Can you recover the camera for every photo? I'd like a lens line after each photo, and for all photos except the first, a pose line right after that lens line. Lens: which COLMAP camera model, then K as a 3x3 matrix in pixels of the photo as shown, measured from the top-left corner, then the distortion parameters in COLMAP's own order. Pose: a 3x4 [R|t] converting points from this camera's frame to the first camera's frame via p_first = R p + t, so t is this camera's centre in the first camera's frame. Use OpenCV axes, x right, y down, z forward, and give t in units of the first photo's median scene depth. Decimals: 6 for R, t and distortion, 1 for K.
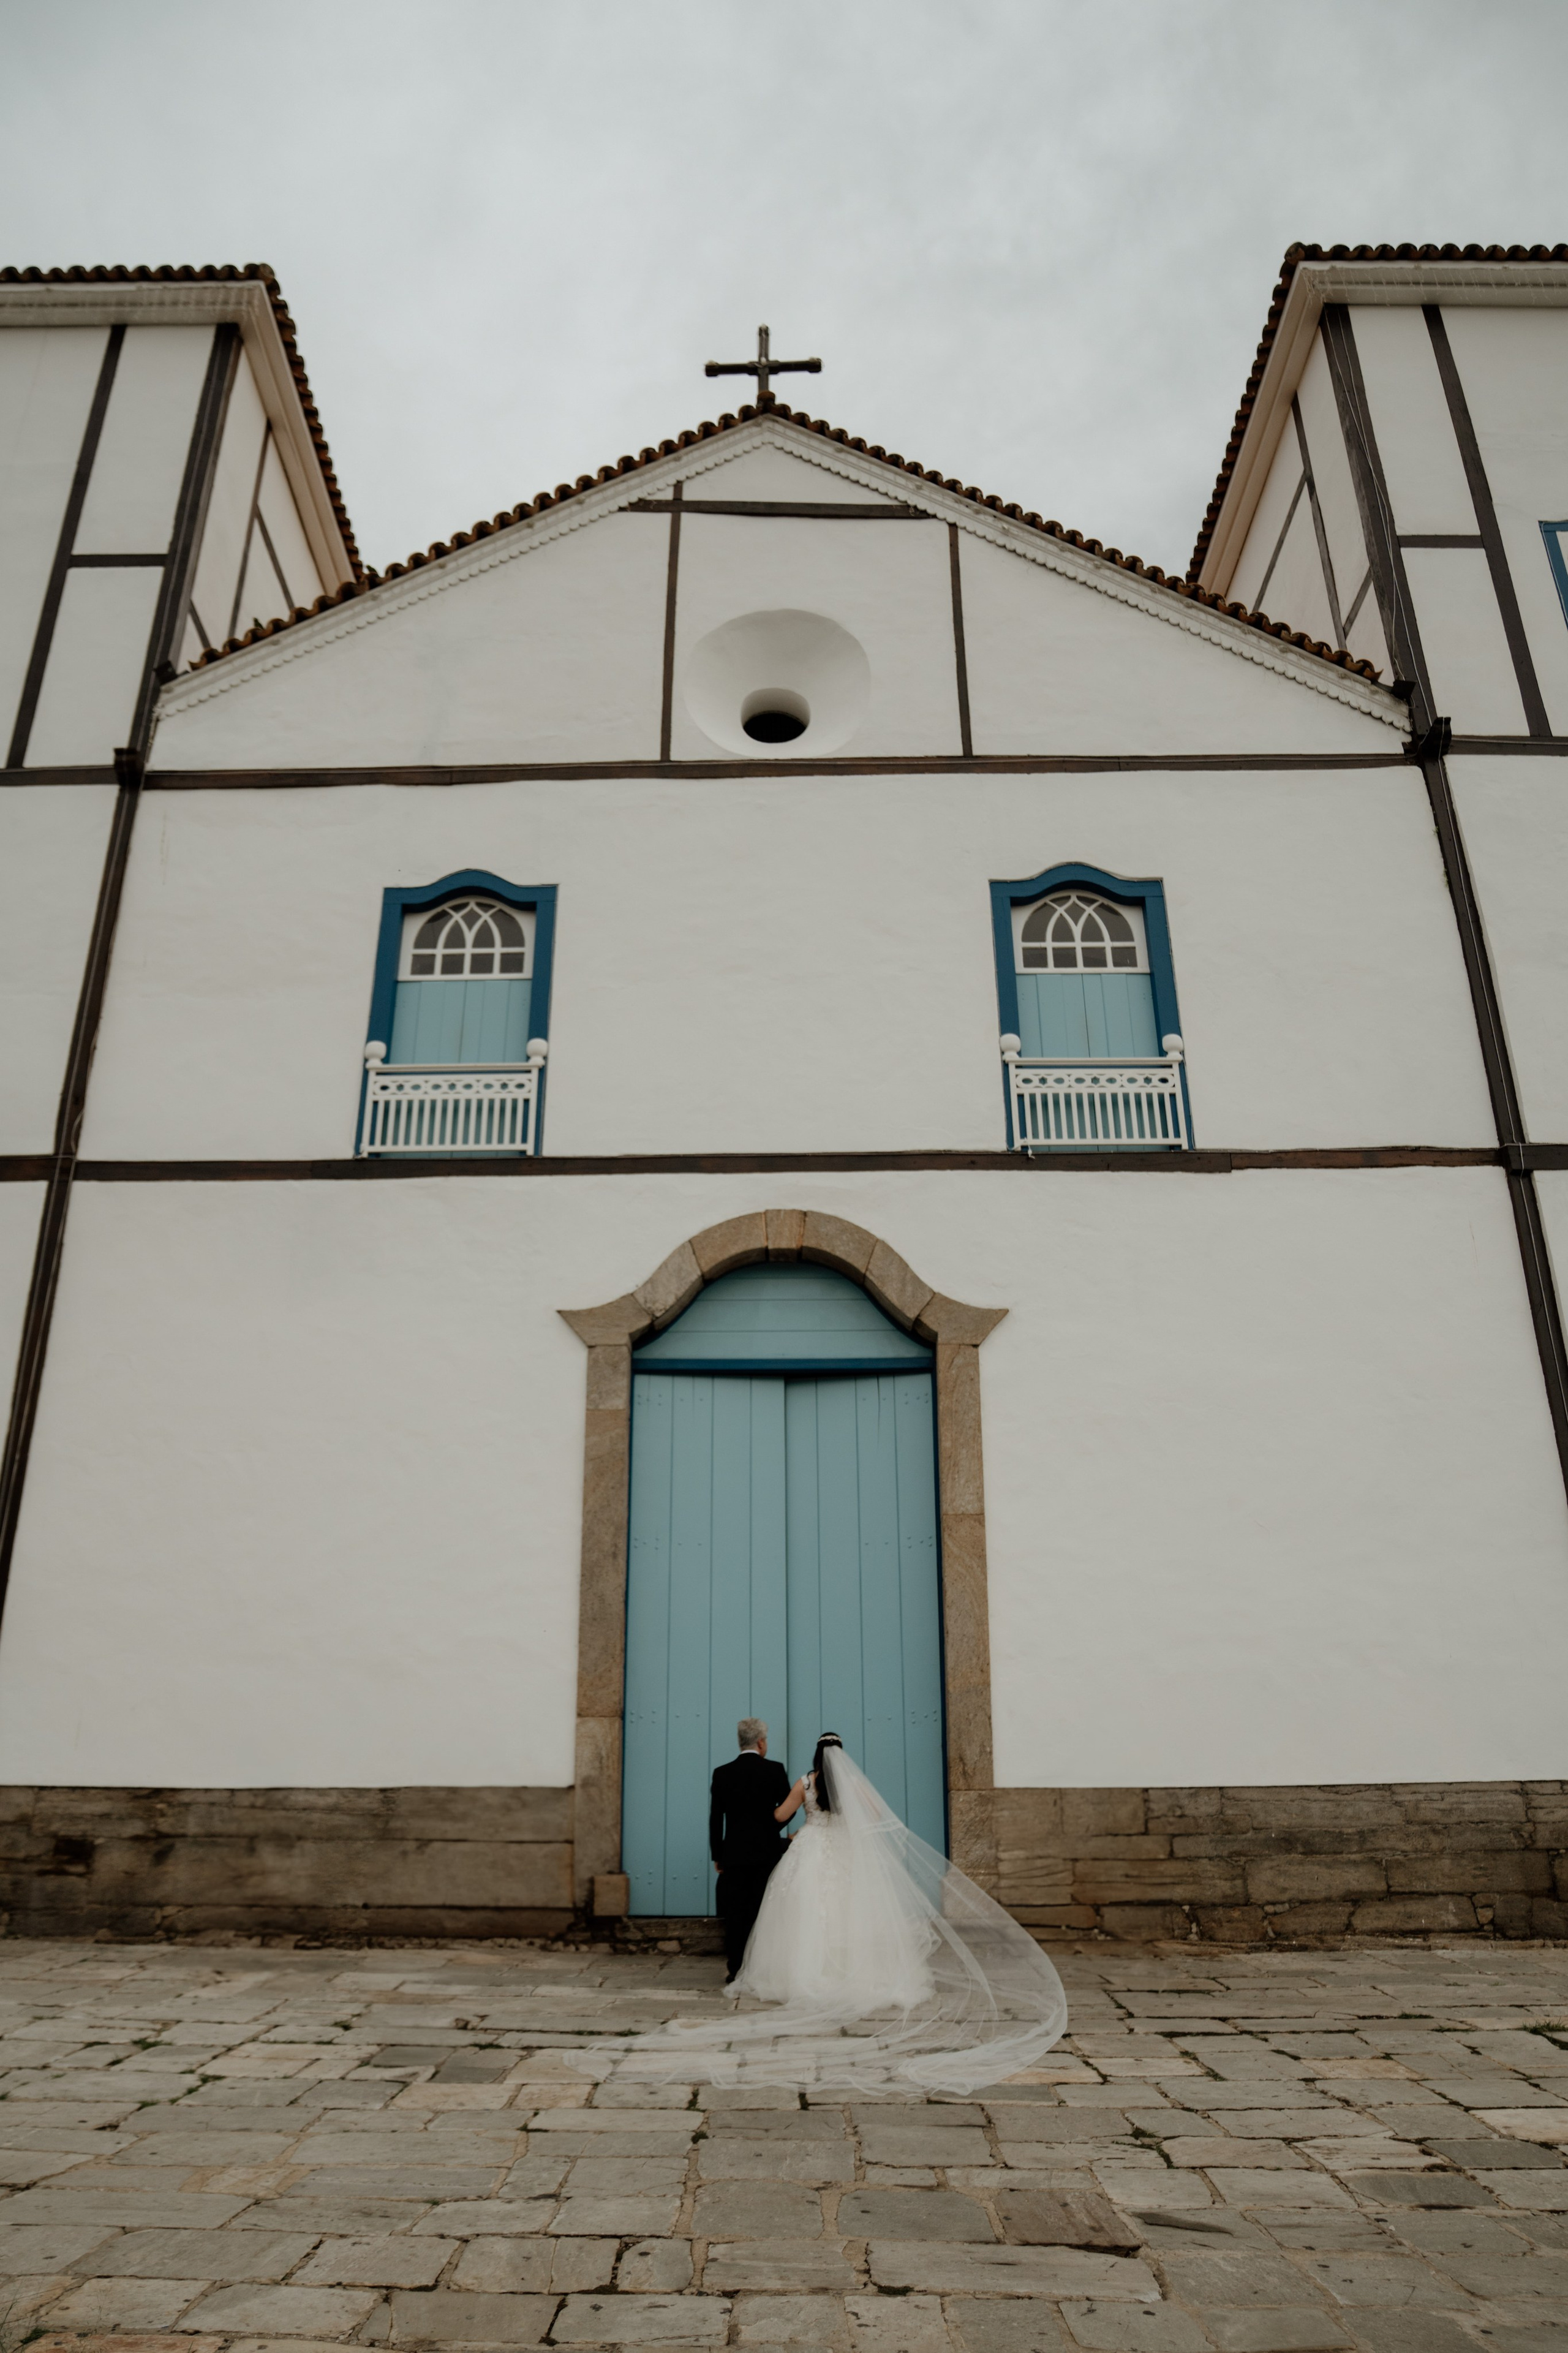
lens RADIAL K [[1805.3, 0, 756.6], [0, 1805.3, 1174.4], [0, 0, 1]] dist [-0.153916, 0.107502]
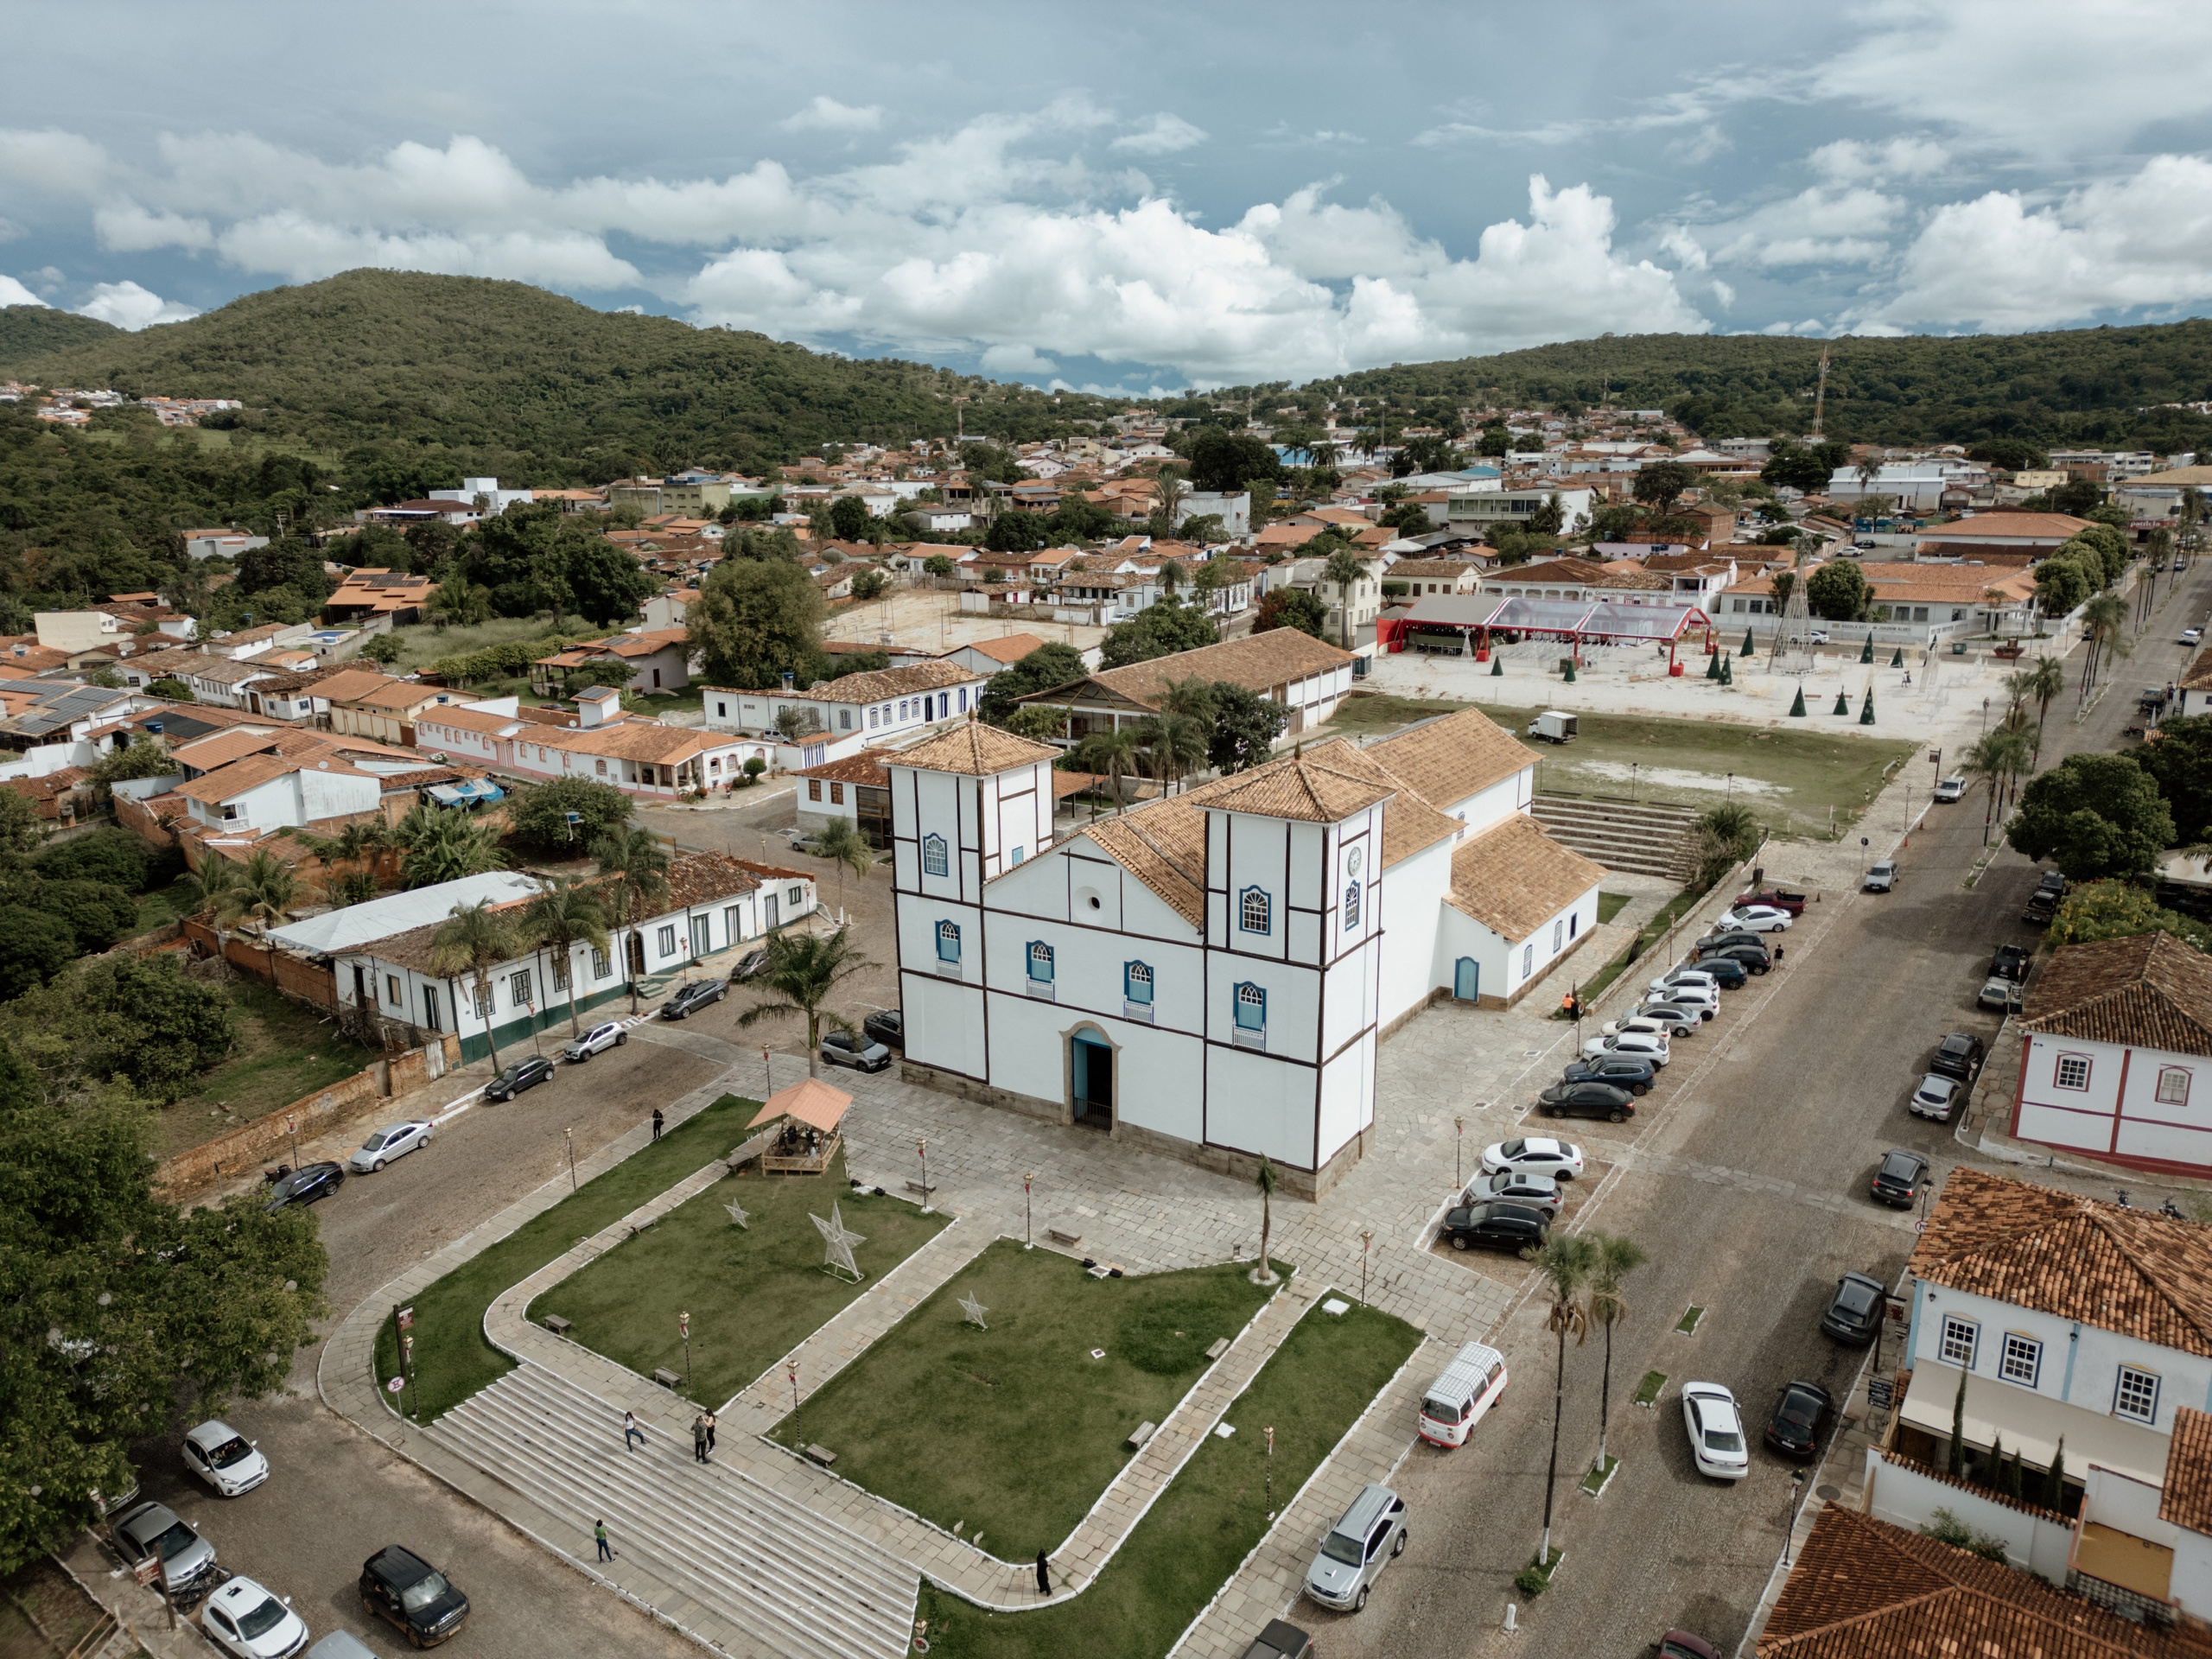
lens RADIAL K [[1542.0, 0, 1106.0], [0, 1542.0, 829.5], [0, 0, 1]] dist [0.040270, -0.003468]
pose [[0.846037, 0.121477, -0.519100, 2.328329], [0.231850, 0.792959, 0.563437, -2.958338], [0.480070, -0.597041, 0.642709, -1.612740]]
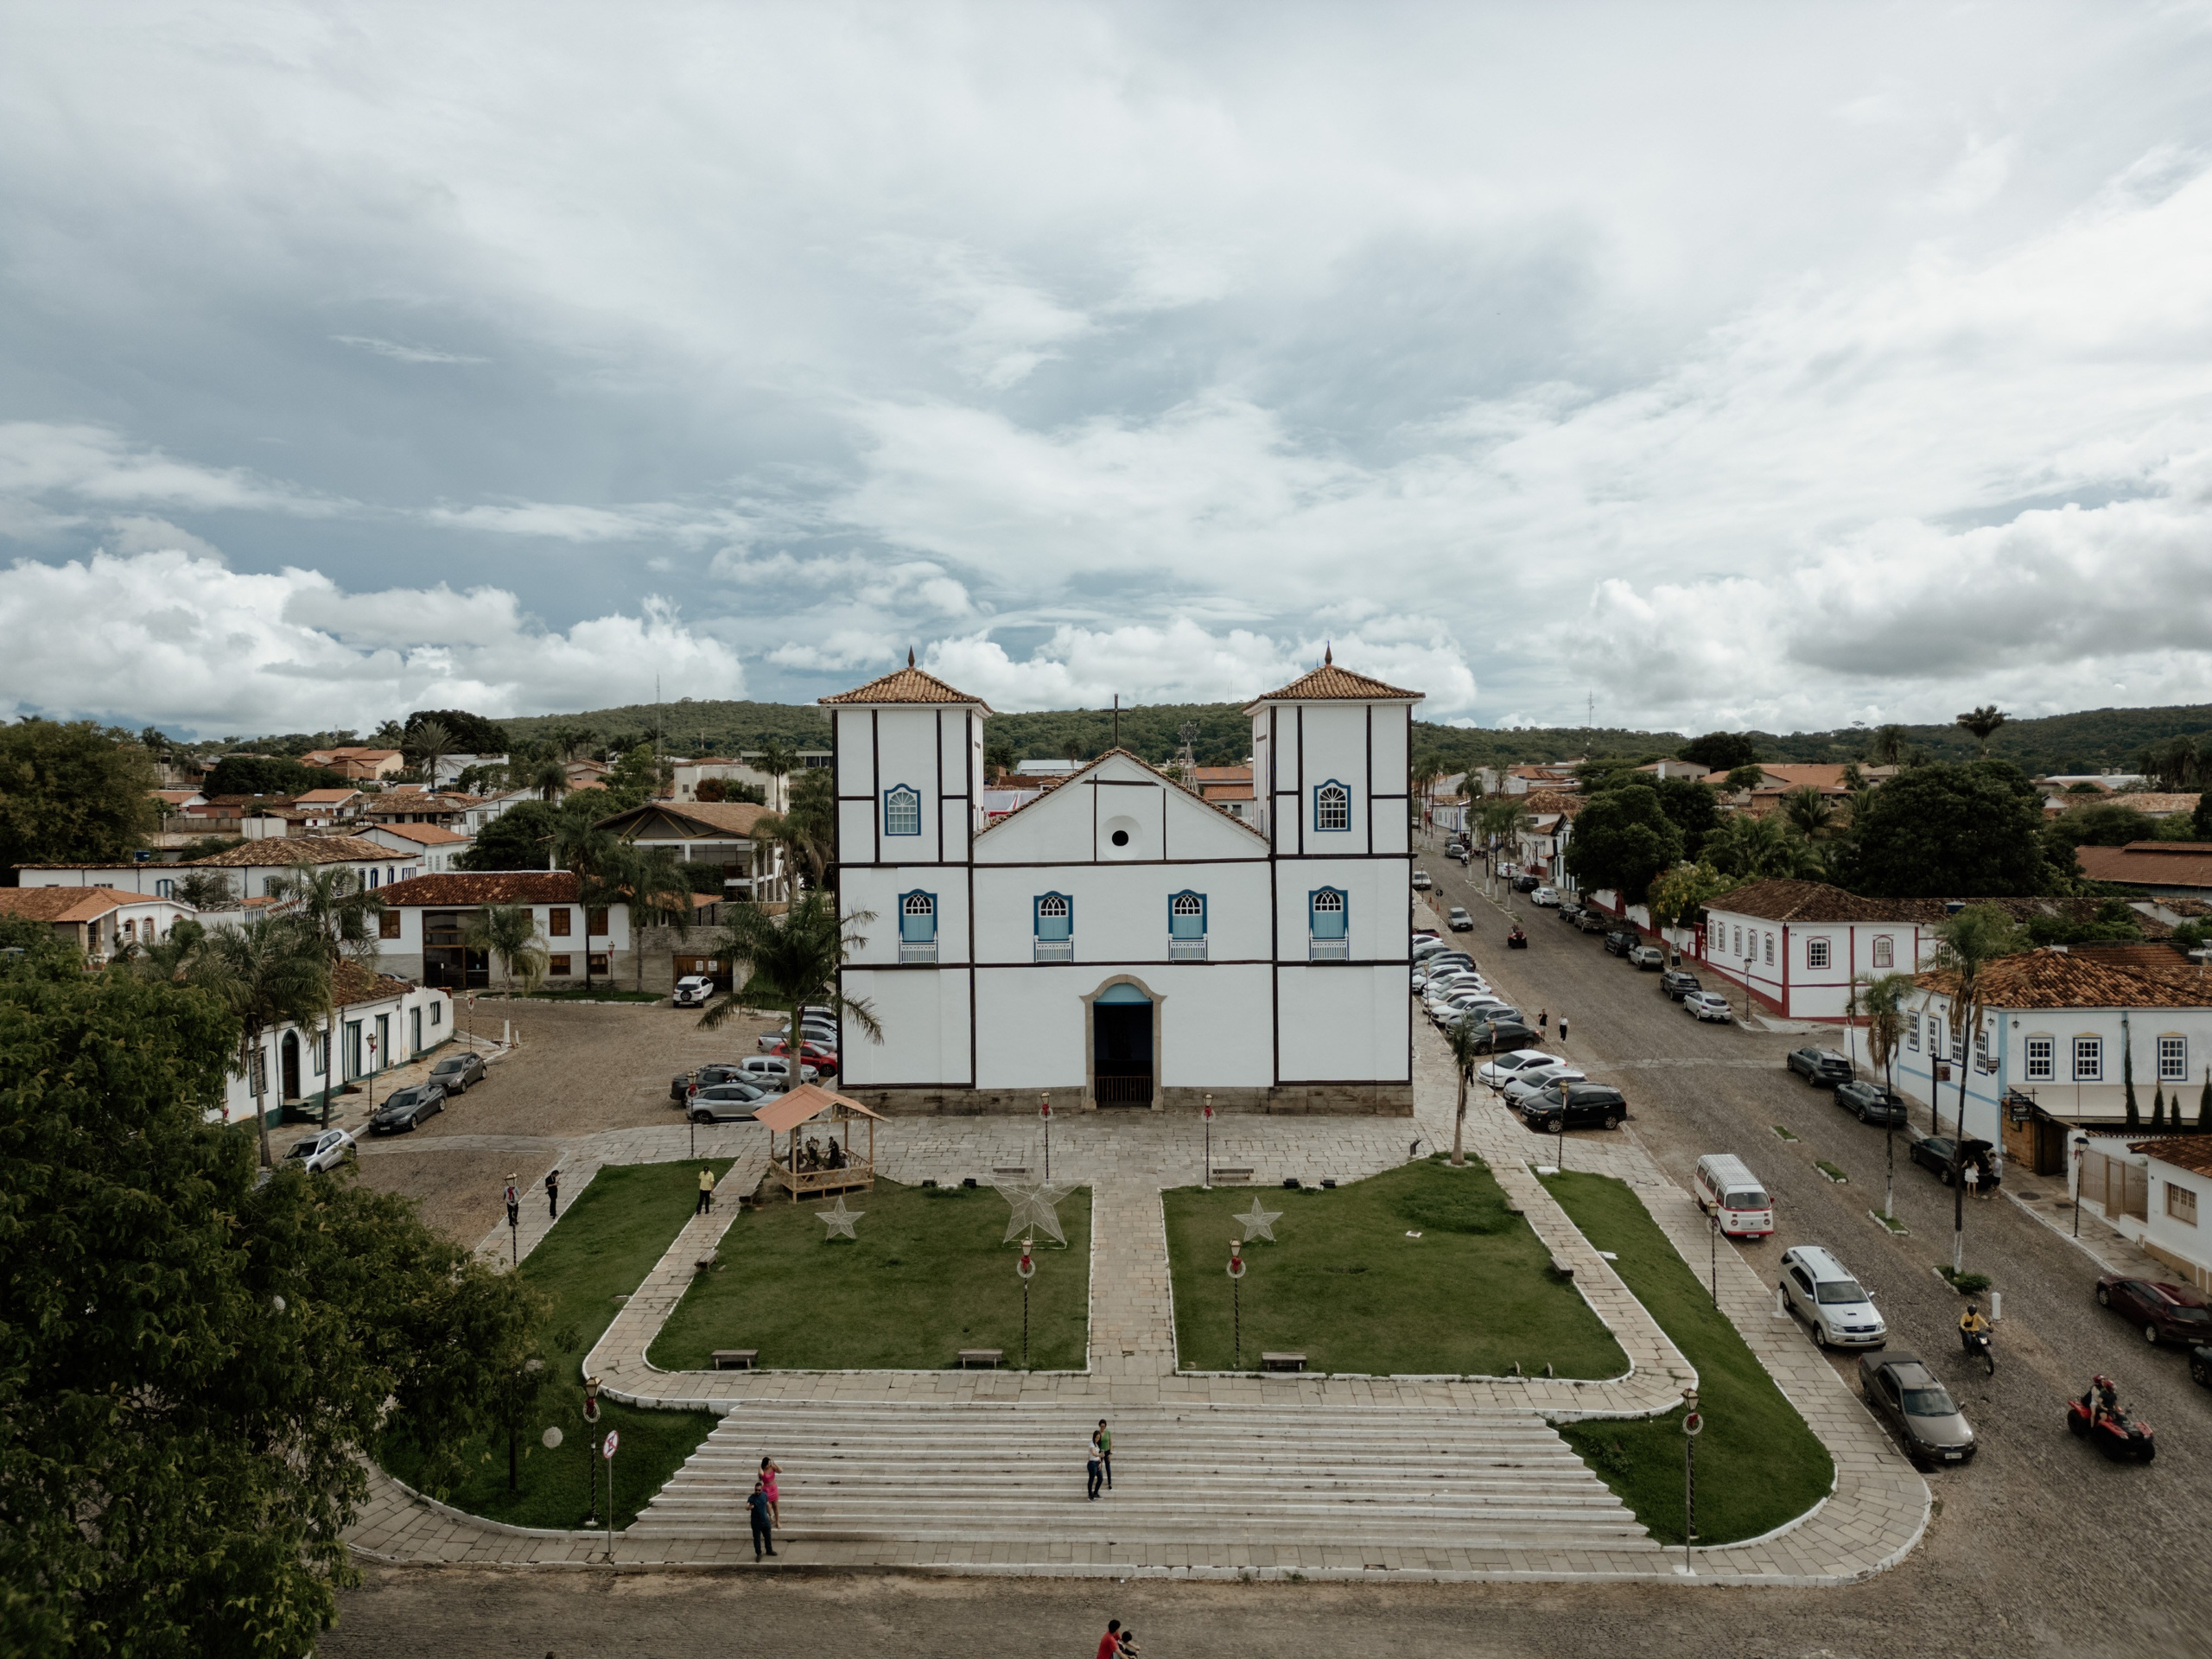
lens RADIAL K [[1542.0, 0, 1106.0], [0, 1542.0, 829.5], [0, 0, 1]] dist [0.040270, -0.003468]
pose [[0.999813, -0.010483, 0.016271, -0.090602], [0.002343, 0.900004, 0.435874, -2.042699], [-0.019213, -0.435755, 0.899860, -2.469034]]
